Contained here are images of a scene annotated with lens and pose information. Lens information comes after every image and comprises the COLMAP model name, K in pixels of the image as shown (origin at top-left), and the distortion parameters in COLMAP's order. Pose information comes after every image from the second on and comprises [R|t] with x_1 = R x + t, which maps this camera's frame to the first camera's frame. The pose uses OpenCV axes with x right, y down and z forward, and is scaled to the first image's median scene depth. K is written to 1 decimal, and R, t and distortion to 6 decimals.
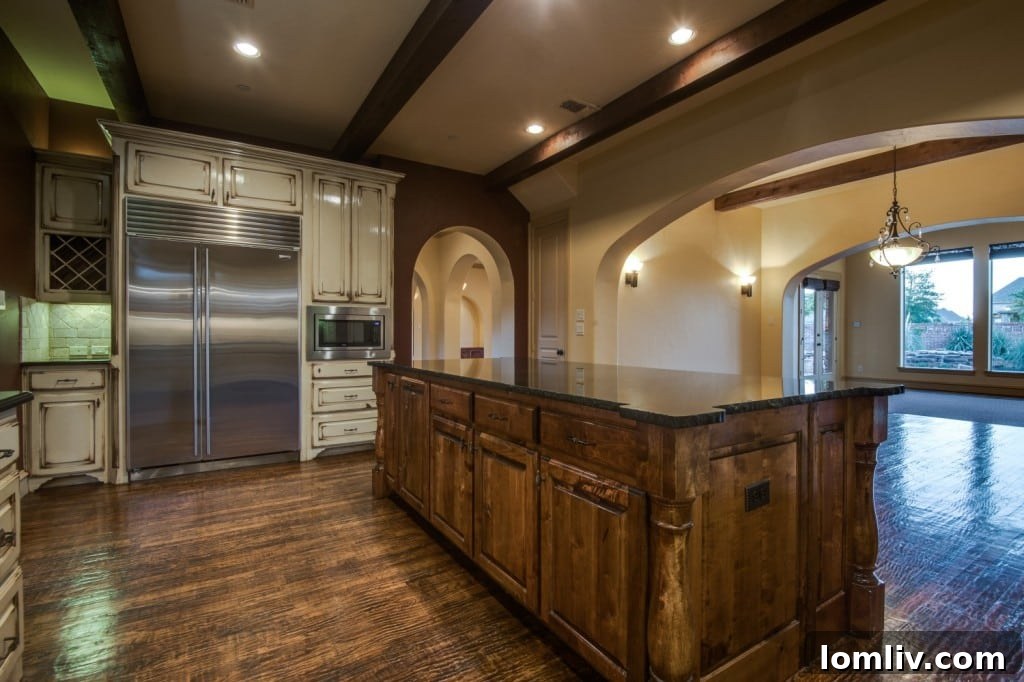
lens RADIAL K [[479.4, 0, 509.8], [0, 479.4, 324.3], [0, 0, 1]] dist [-0.022531, -0.006459]
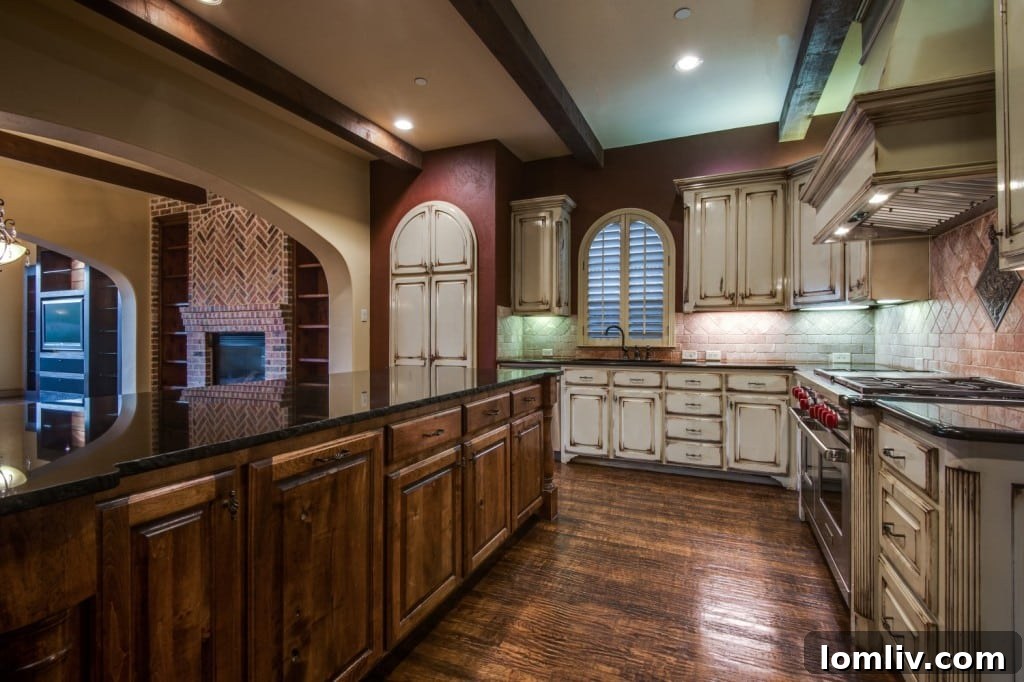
lens RADIAL K [[479.4, 0, 518.9], [0, 479.4, 343.8], [0, 0, 1]] dist [-0.022531, -0.006459]
pose [[-0.581137, -0.013209, 0.813699, -0.952755], [-0.004872, 0.999907, 0.012753, 0.010591], [-0.813791, 0.003447, -0.581147, 1.531872]]
